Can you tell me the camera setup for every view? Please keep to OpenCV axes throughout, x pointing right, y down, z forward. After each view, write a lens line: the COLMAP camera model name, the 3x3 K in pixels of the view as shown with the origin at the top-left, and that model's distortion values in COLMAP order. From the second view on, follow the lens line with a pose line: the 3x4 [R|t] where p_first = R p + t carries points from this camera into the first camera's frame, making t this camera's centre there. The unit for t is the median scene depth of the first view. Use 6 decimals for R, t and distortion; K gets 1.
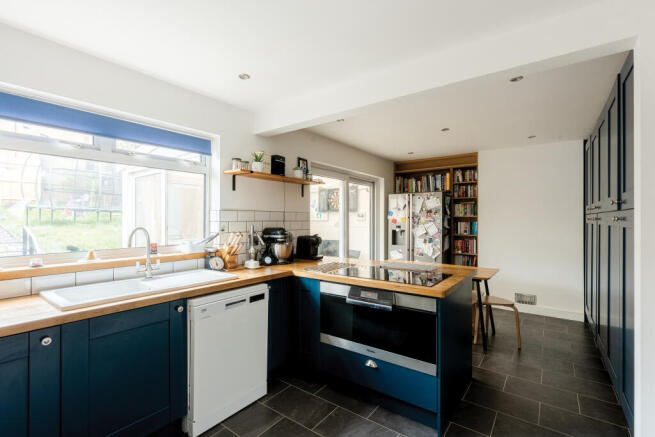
lens RADIAL K [[296.4, 0, 349.5], [0, 296.4, 220.5], [0, 0, 1]] dist [0.001483, 0.000077]
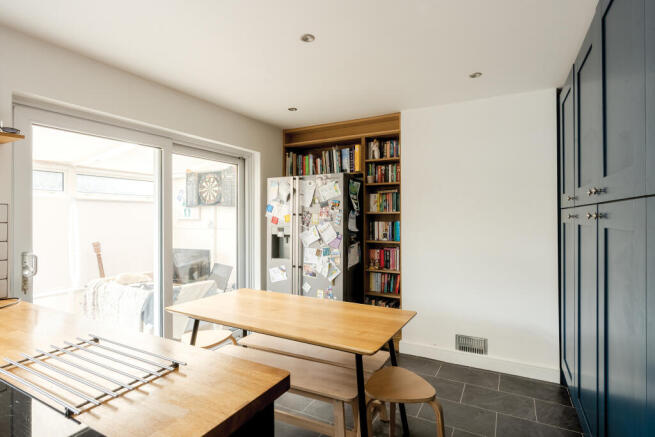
lens RADIAL K [[333.8, 0, 328.0], [0, 333.8, 216.5], [0, 0, 1]] dist [-0.014118, -0.001355]
pose [[0.995107, -0.002766, 0.098769, 0.197219], [0.003488, 0.999968, -0.007138, -0.000938], [-0.098746, 0.007448, 0.995085, 0.290391]]
